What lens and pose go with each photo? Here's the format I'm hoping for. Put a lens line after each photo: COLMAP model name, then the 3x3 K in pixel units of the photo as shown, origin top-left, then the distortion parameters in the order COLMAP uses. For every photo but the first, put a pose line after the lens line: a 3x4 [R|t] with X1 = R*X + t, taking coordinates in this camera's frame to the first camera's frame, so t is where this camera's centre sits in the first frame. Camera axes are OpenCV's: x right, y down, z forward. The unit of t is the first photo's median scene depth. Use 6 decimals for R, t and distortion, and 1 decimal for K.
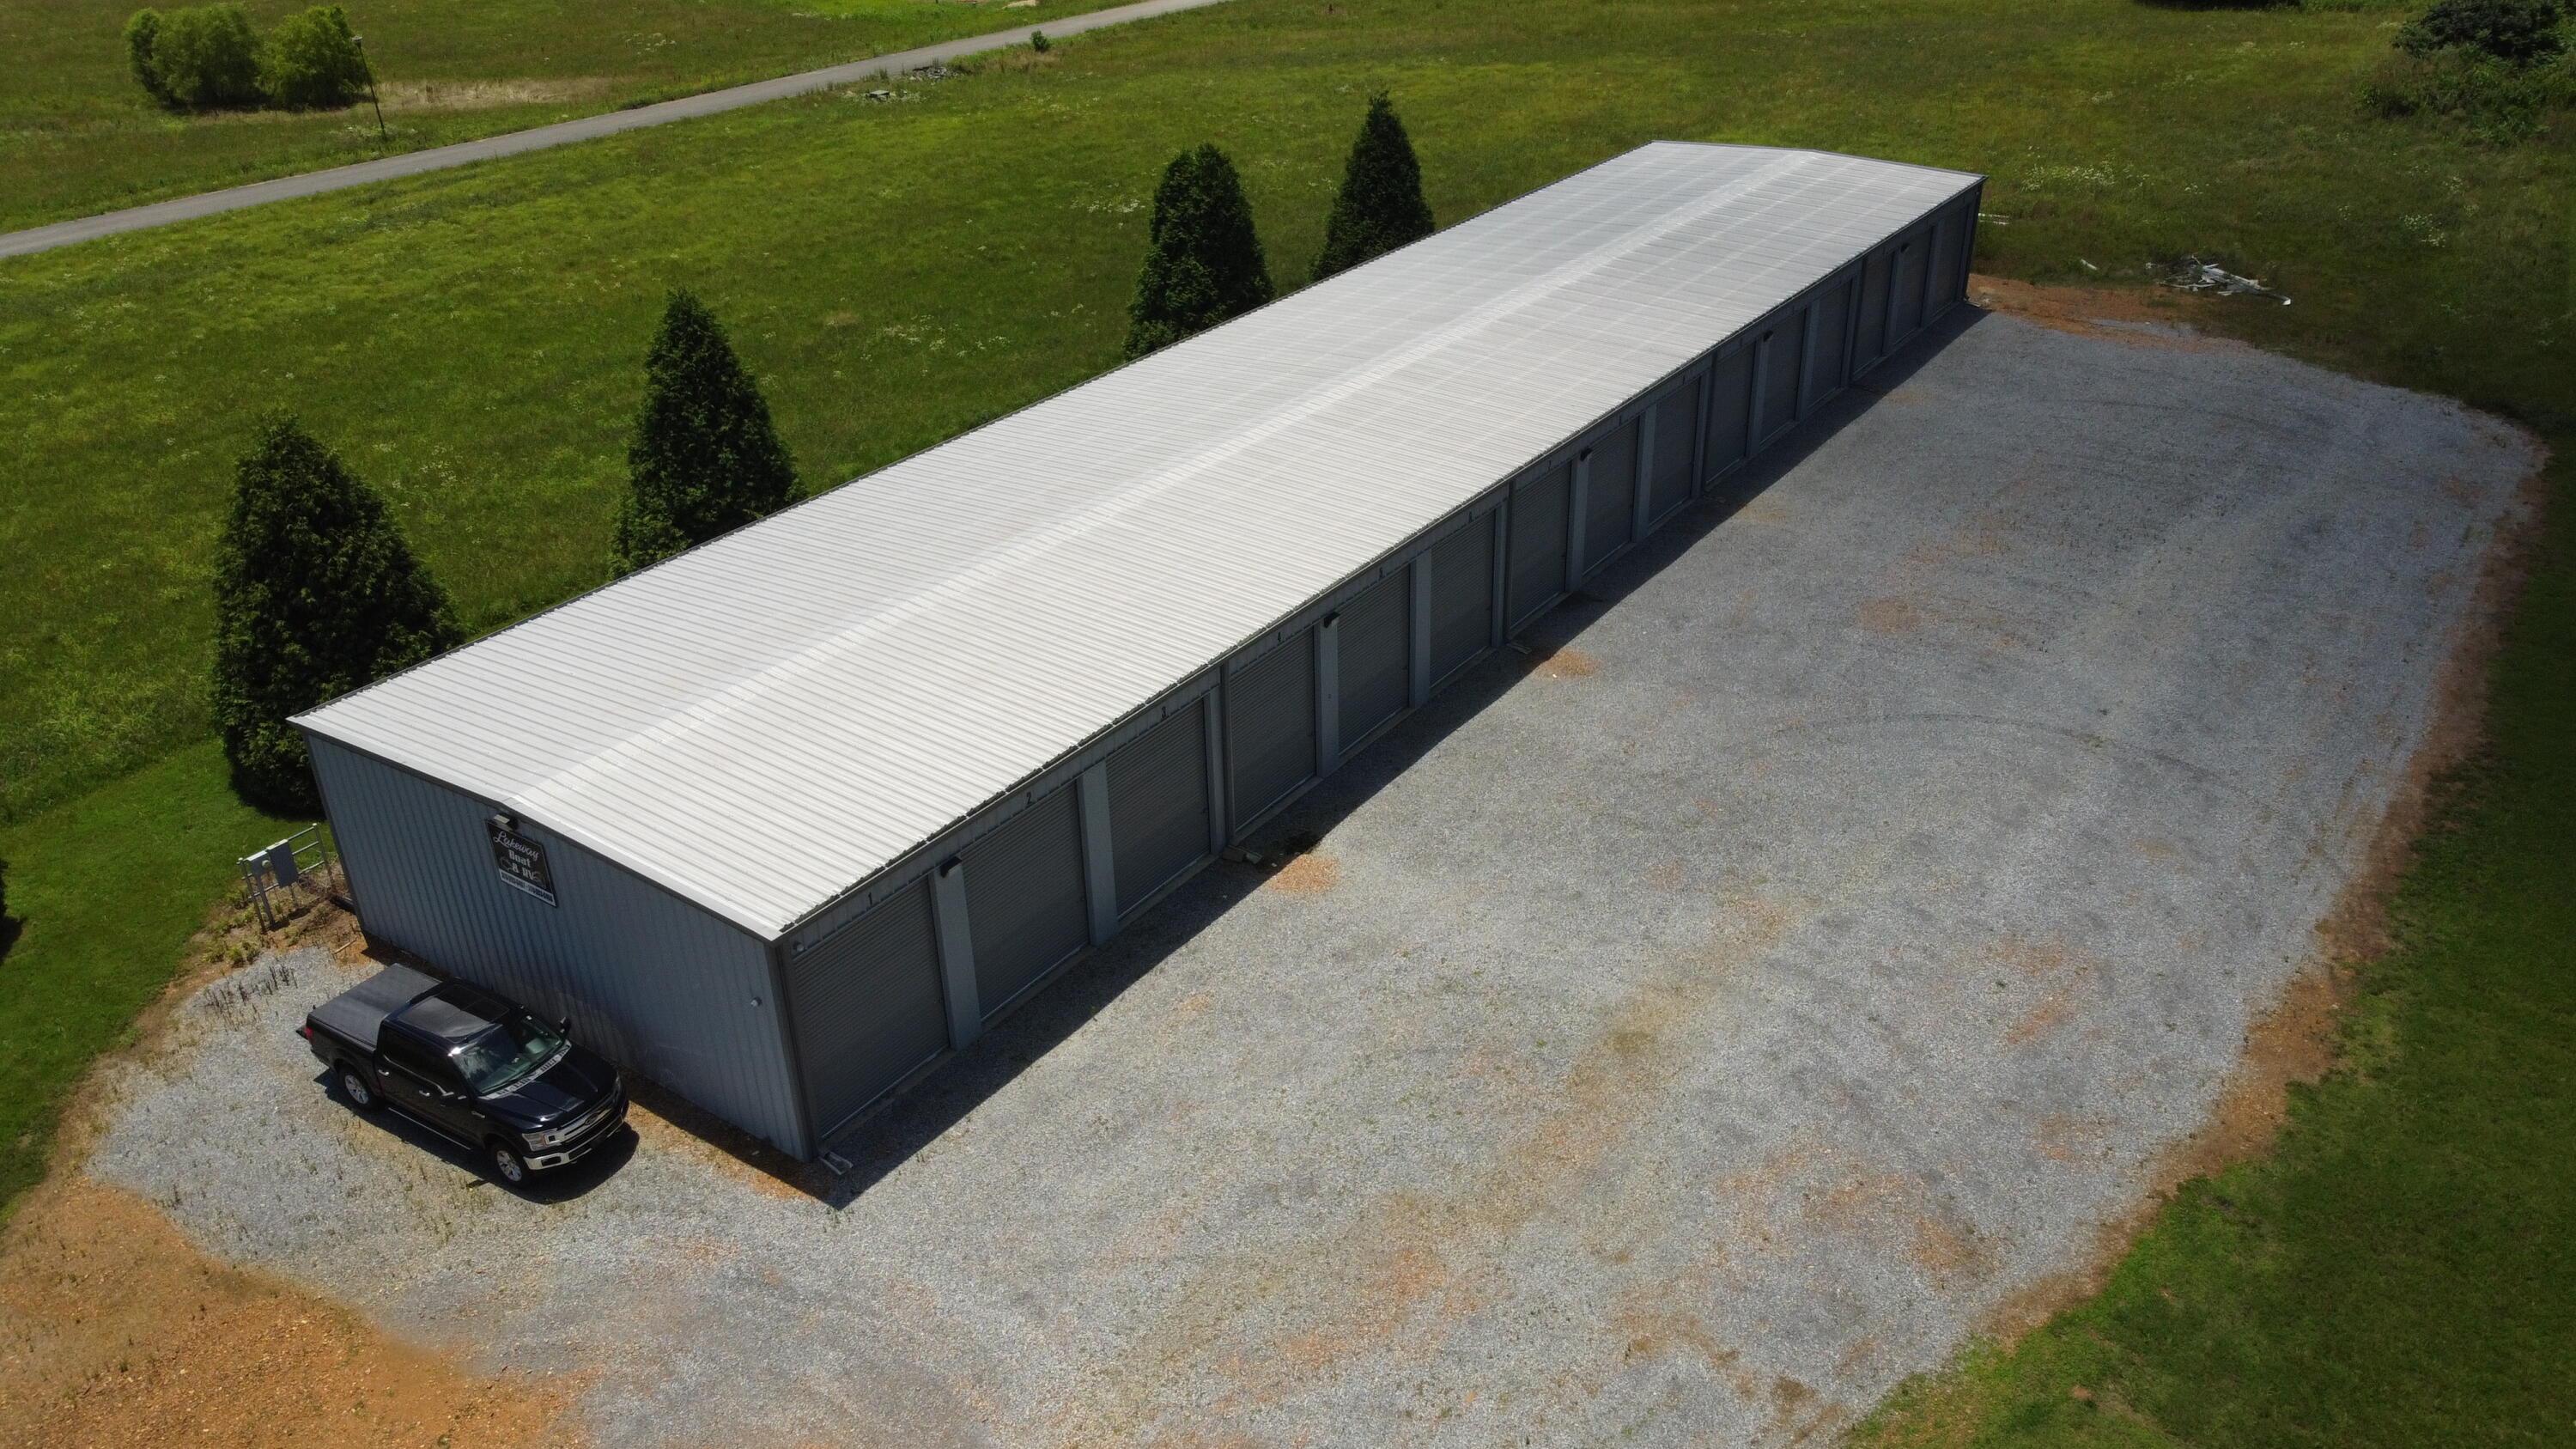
lens RADIAL K [[1954.1, 0, 1292.7], [0, 1954.1, 723.2], [0, 0, 1]] dist [-0.002883, -0.003656]
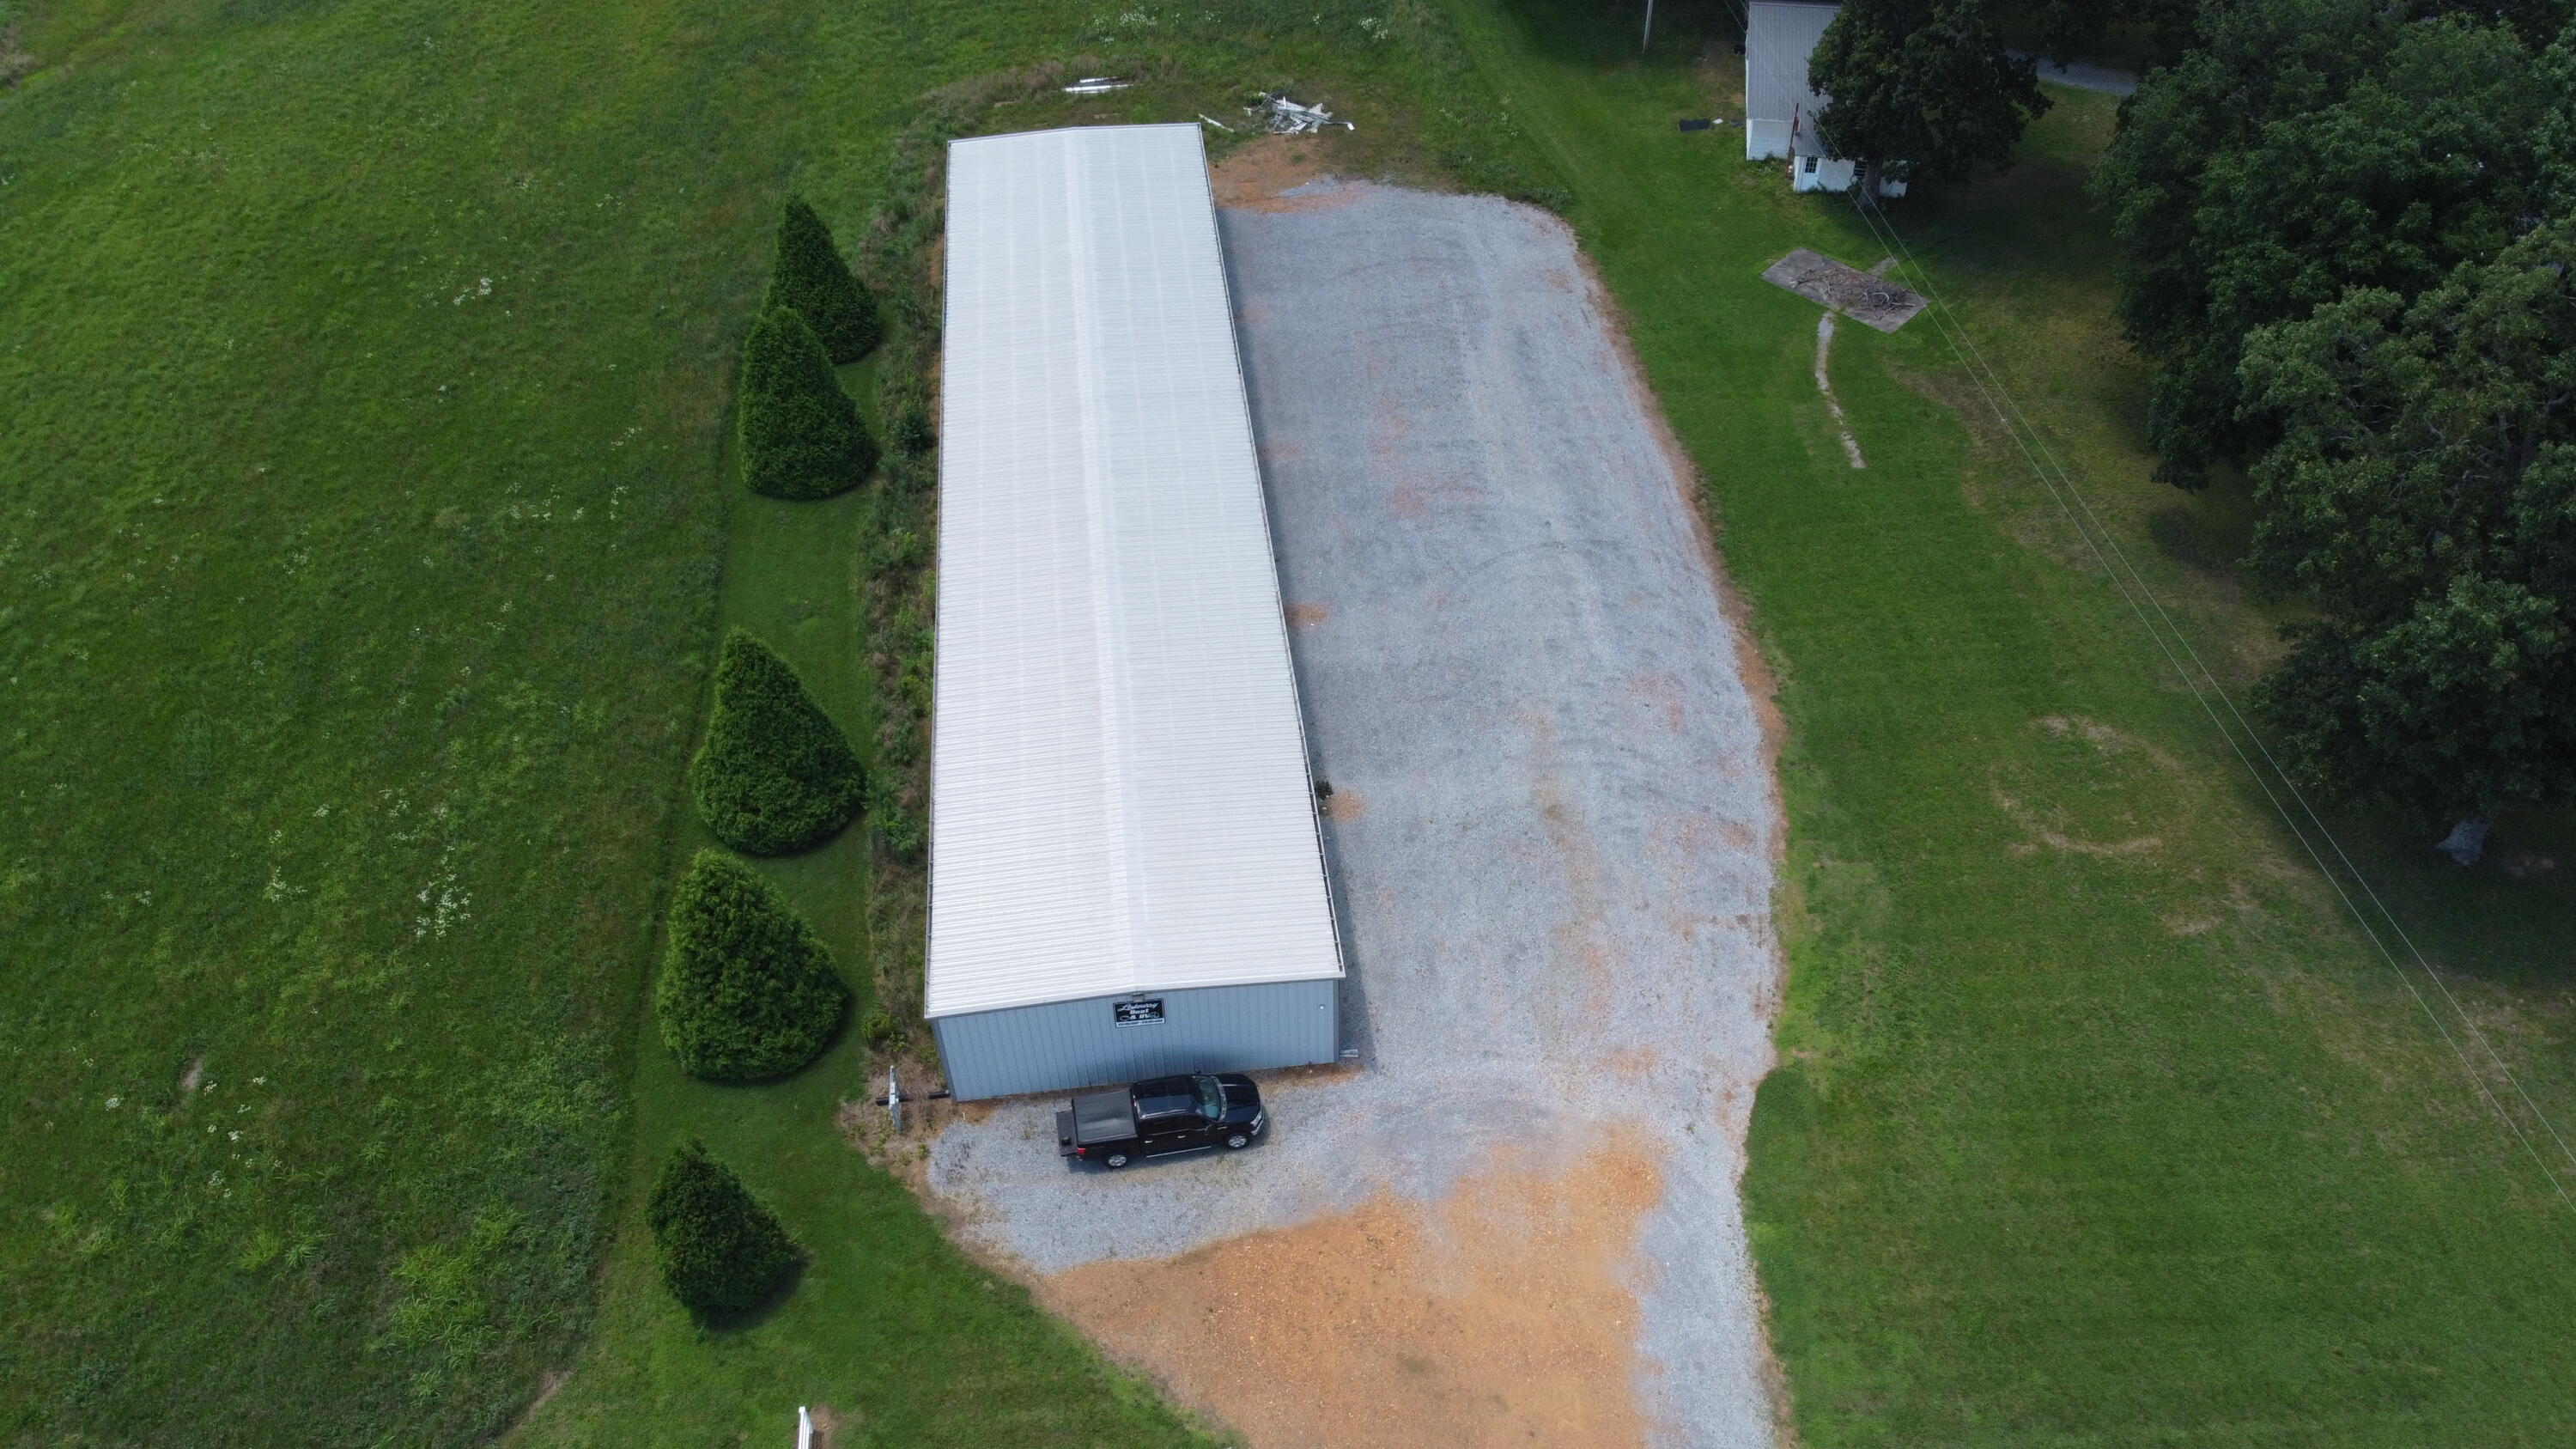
lens RADIAL K [[1954.1, 0, 1284.7], [0, 1954.1, 725.2], [0, 0, 1]] dist [-0.002883, -0.003656]
pose [[0.750087, -0.449956, 0.484675, -1.040555], [0.310272, 0.886635, 0.342944, -0.744843], [-0.584039, -0.106856, 0.804662, -0.530835]]
